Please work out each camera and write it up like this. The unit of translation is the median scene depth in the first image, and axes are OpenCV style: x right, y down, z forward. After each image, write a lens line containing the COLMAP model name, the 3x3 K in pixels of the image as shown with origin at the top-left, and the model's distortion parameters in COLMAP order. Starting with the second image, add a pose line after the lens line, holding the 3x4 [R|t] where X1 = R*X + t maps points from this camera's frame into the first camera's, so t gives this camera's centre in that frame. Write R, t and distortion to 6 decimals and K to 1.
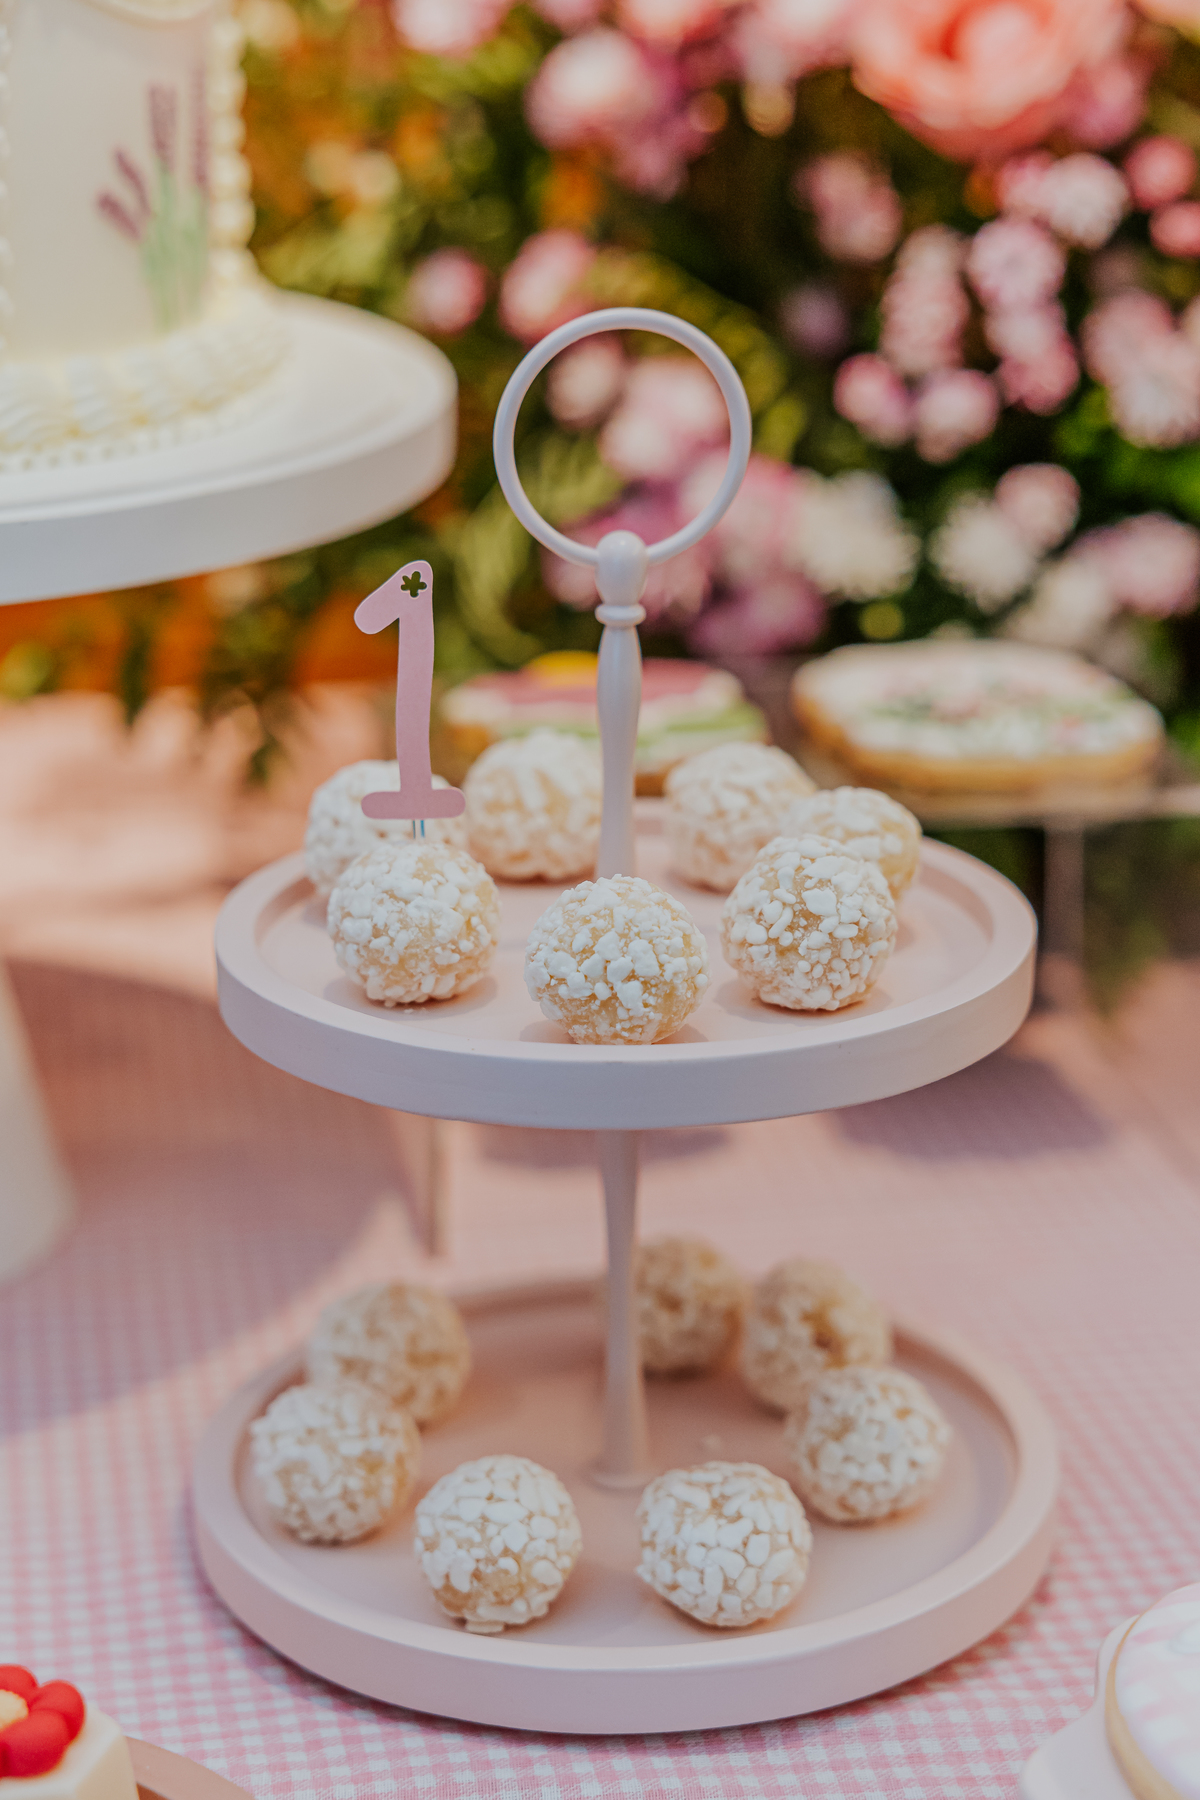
lens RADIAL K [[3451.5, 0, 600.0], [0, 3451.5, 900.0], [0, 0, 1]] dist [0.025465, 0.010384]
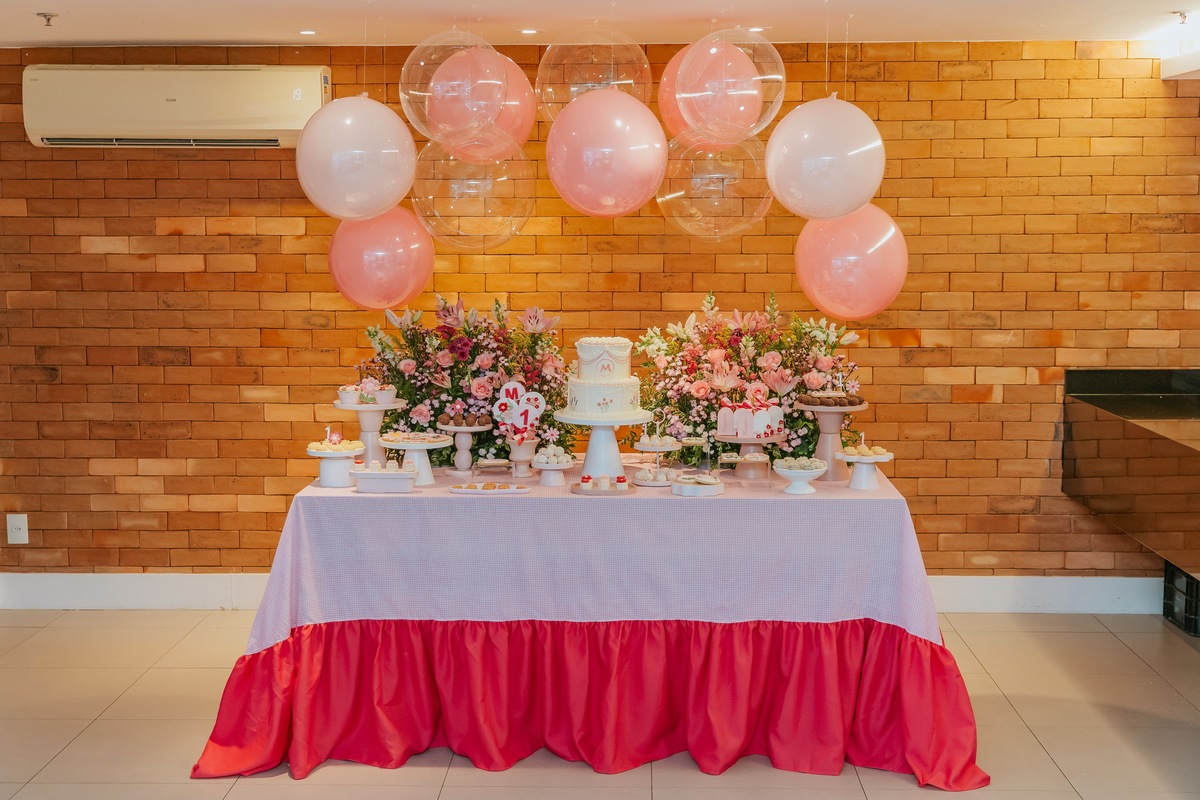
lens RADIAL K [[1599.6, 0, 600.0], [0, 1599.6, 400.0], [0, 0, 1]] dist [0.006283, 0.011022]
pose [[0.984413, 0.019587, -0.174780, 1.081767], [-0.053505, 0.980027, -0.191529, 1.297124], [0.167538, 0.197895, 0.965799, -6.595165]]
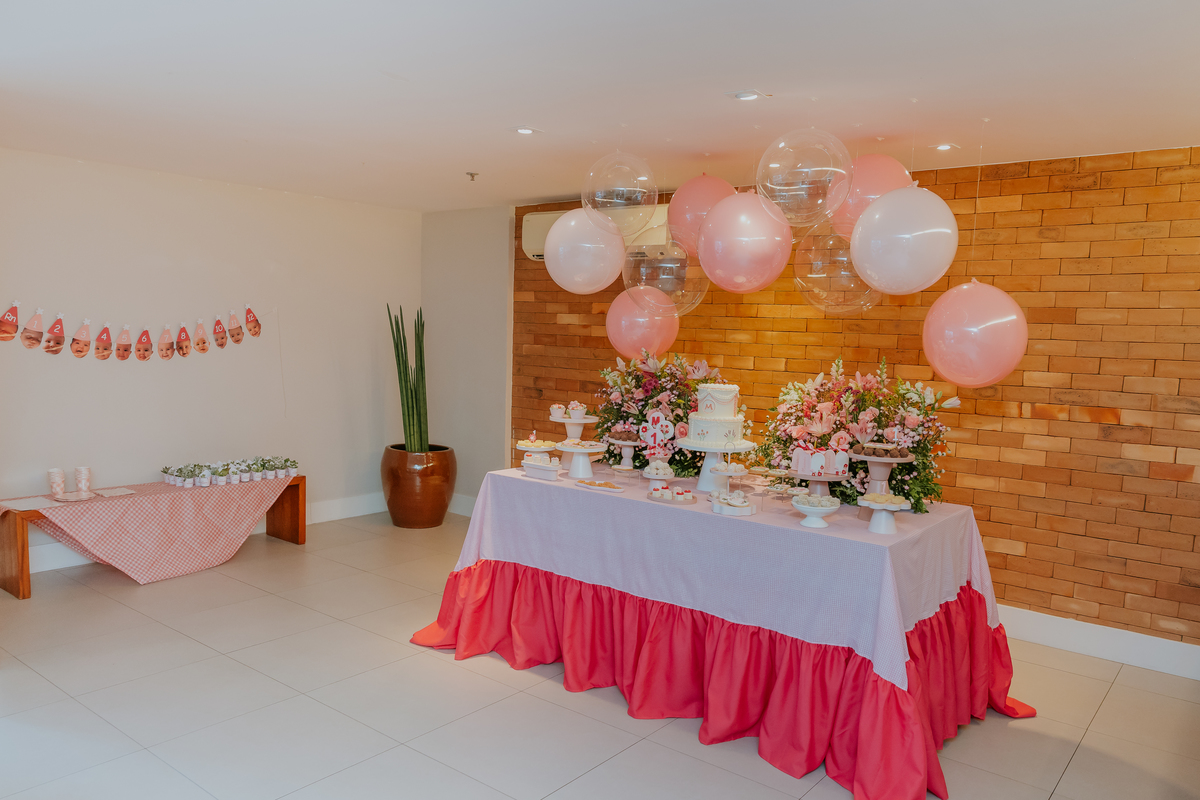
lens RADIAL K [[860.2, 0, 604.9], [0, 860.2, 424.0], [0, 0, 1]] dist [-0.000920, -0.000043]
pose [[0.684169, 0.103516, -0.721940, 3.243591], [-0.255239, 0.961263, -0.104053, 0.476431], [0.683203, 0.255457, 0.684087, -3.184663]]
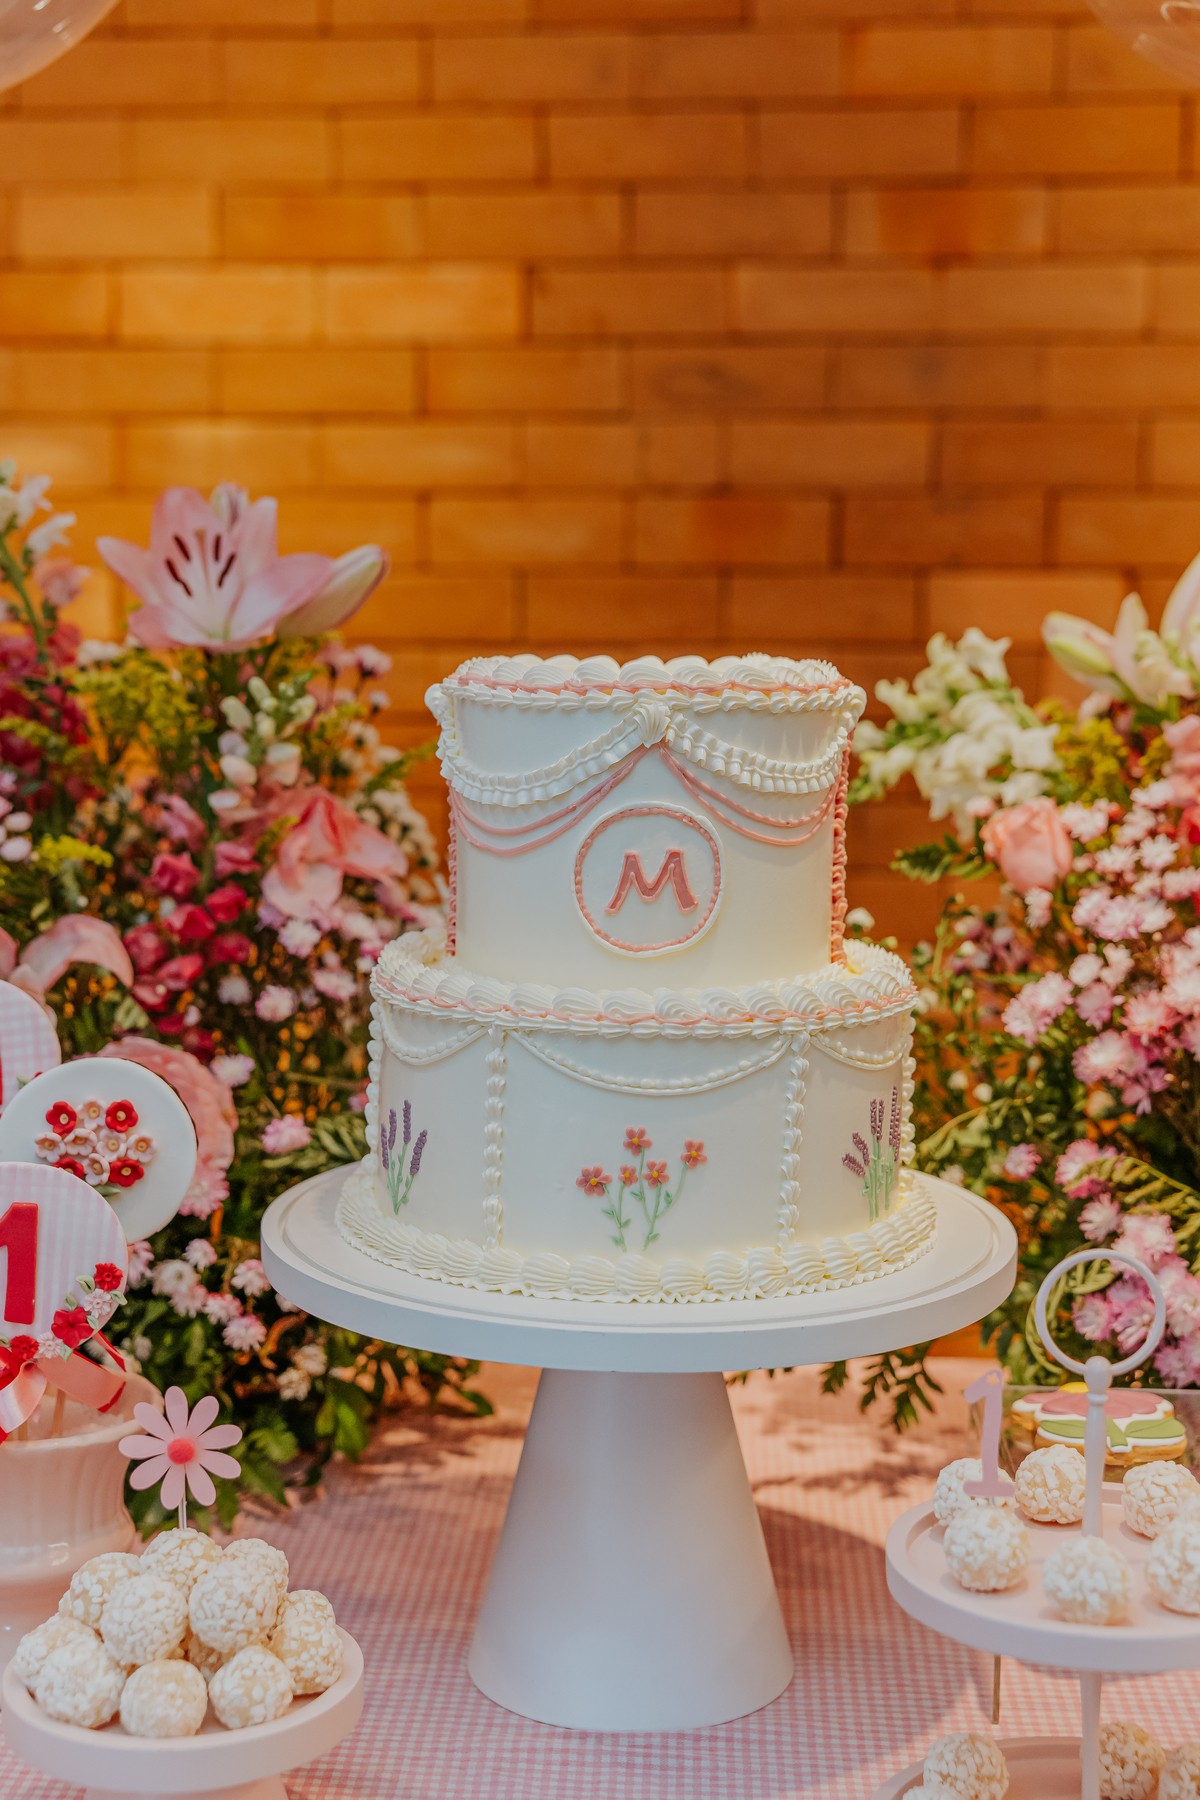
lens RADIAL K [[2436.0, 0, 600.0], [0, 2436.0, 900.0], [0, 0, 1]] dist [0.011403, 0.069285]
pose [[0.975142, 0.026663, -0.219969, 0.026201], [-0.071318, 0.977674, -0.197653, -0.060022], [0.209788, 0.208428, 0.955273, -0.439739]]
